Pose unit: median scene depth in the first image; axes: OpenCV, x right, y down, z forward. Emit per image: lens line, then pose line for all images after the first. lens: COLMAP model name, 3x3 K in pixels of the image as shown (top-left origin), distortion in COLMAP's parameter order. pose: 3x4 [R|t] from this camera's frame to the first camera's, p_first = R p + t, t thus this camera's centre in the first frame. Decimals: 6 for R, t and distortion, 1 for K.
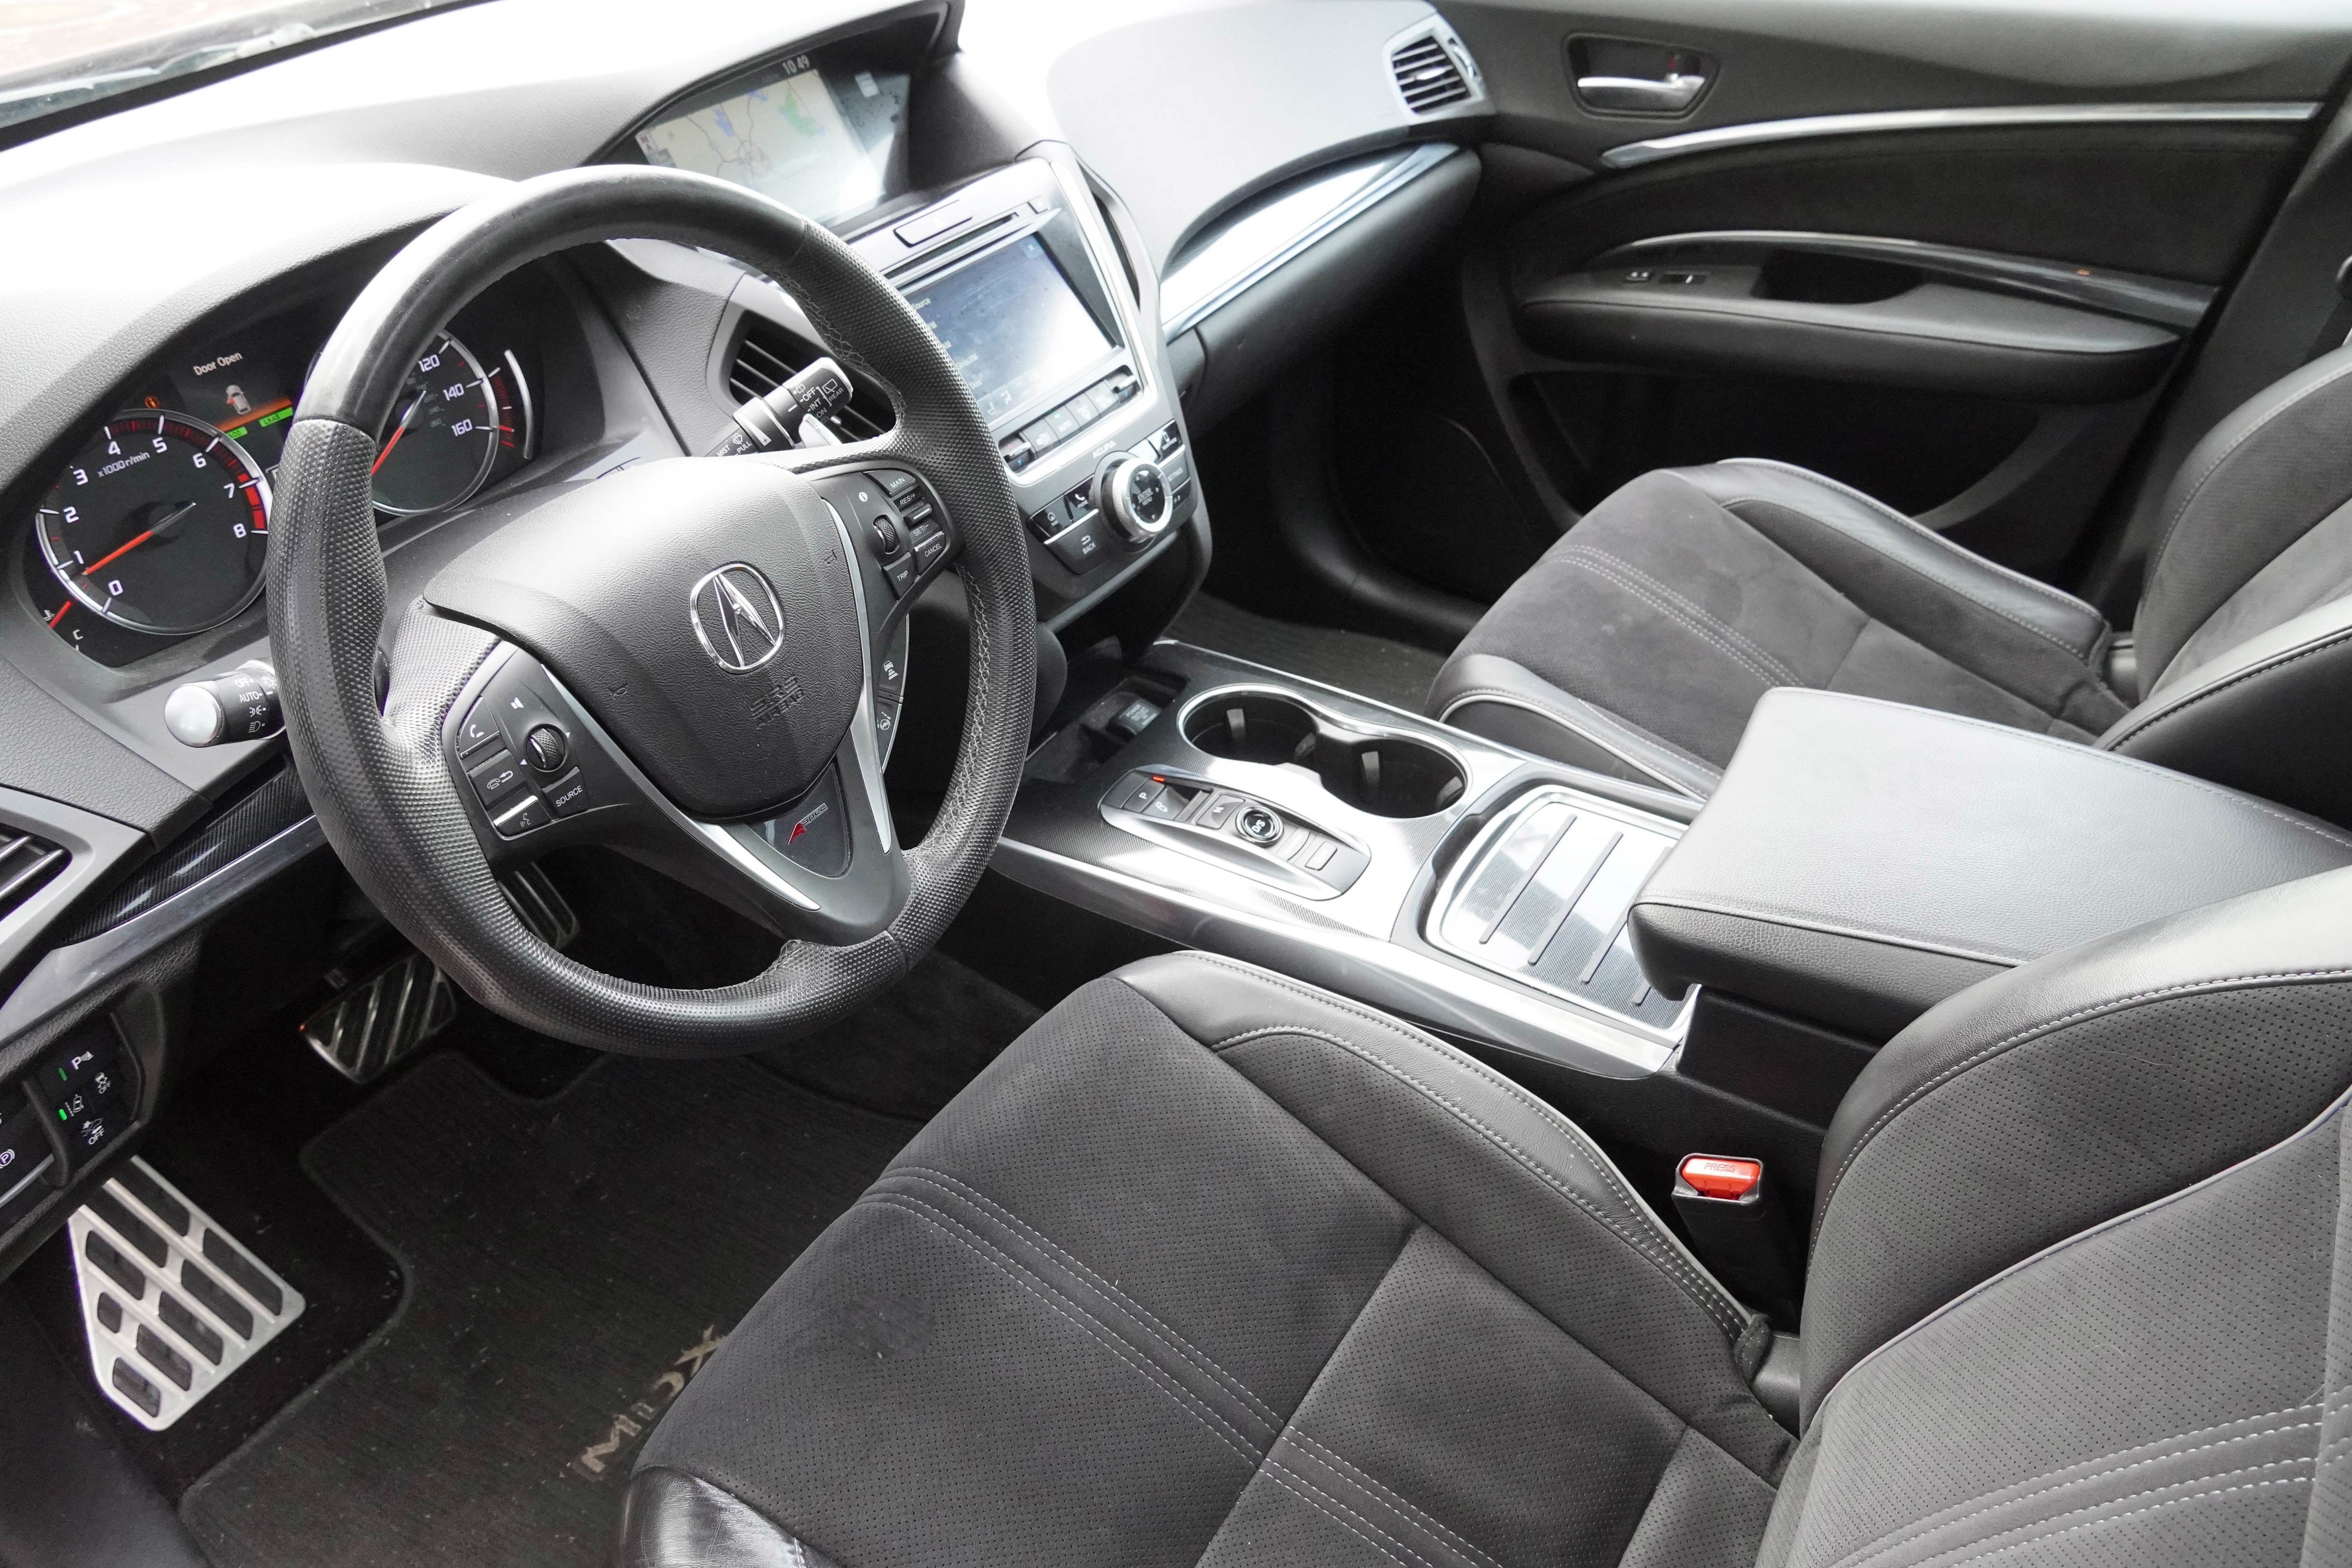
lens RADIAL K [[1751.4, 0, 1181.8], [0, 1751.4, 790.9], [0, 0, 1]] dist [-0.039230, 0.055126]
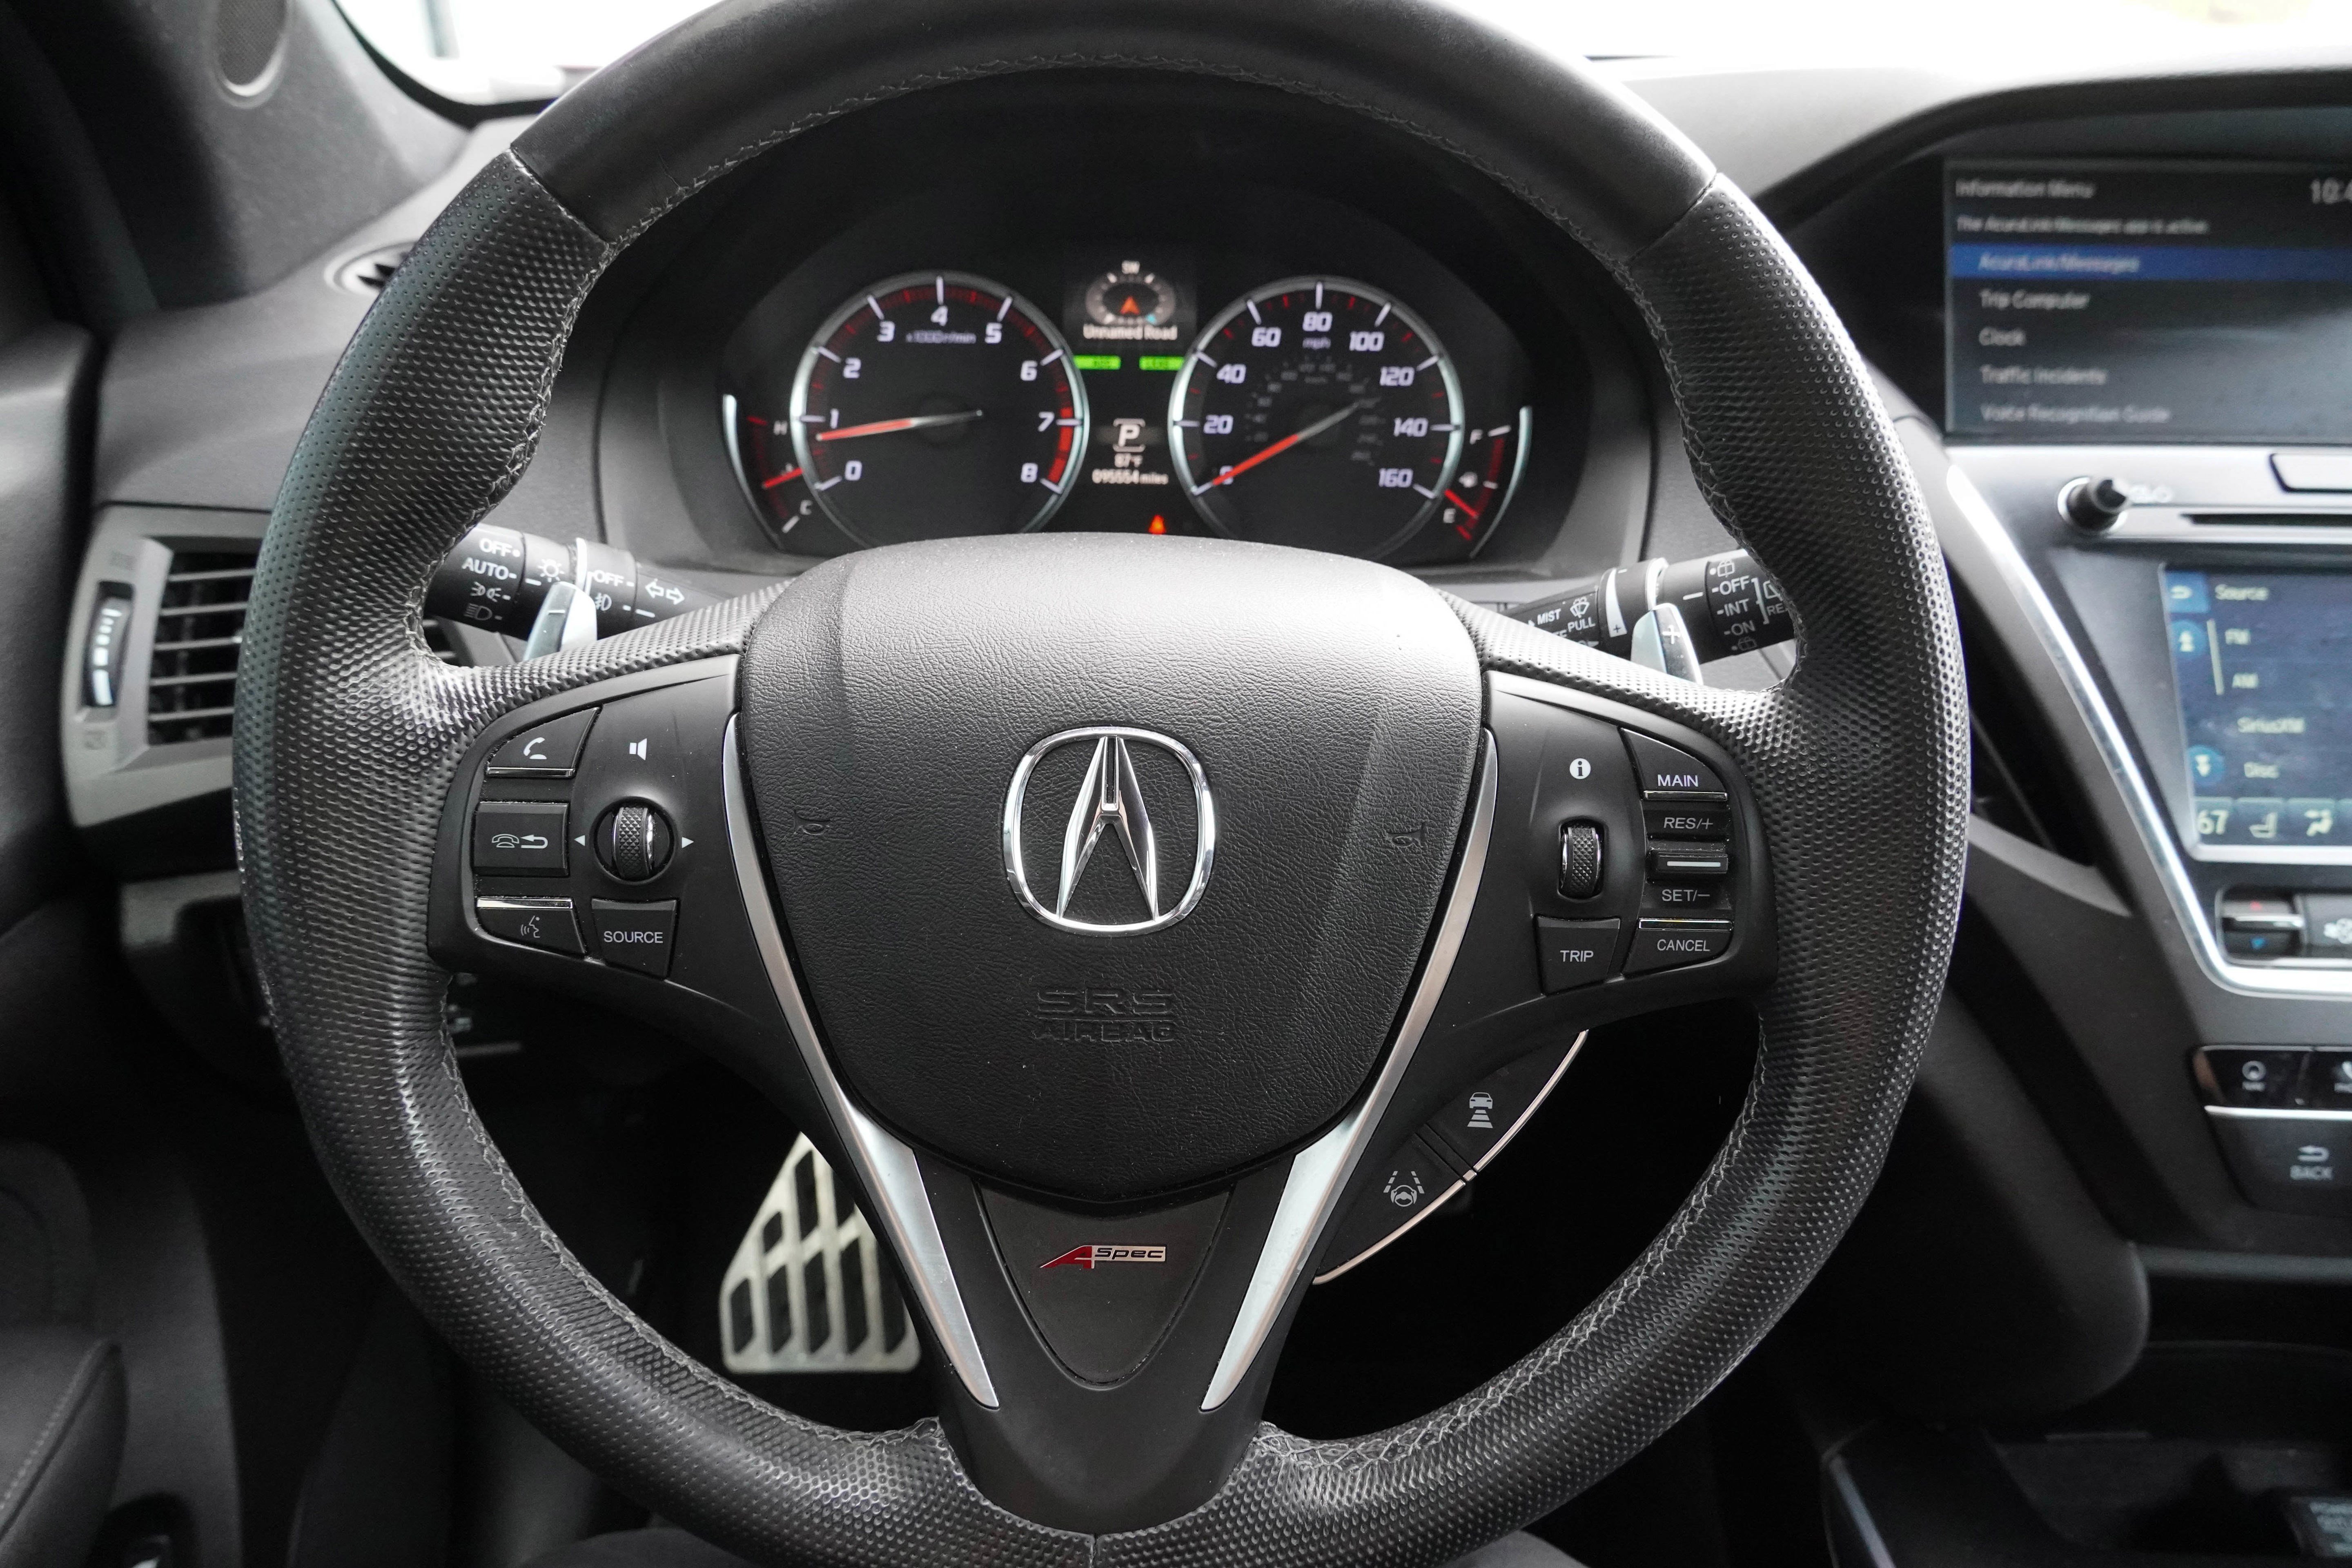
lens RADIAL K [[1751.4, 0, 1170.9], [0, 1751.4, 788.9], [0, 0, 1]] dist [-0.039230, 0.055126]
pose [[0.541185, 0.426585, -0.724668, 0.100250], [-0.524181, 0.844990, 0.105954, -0.151544], [0.657536, 0.322517, 0.680904, 0.590457]]
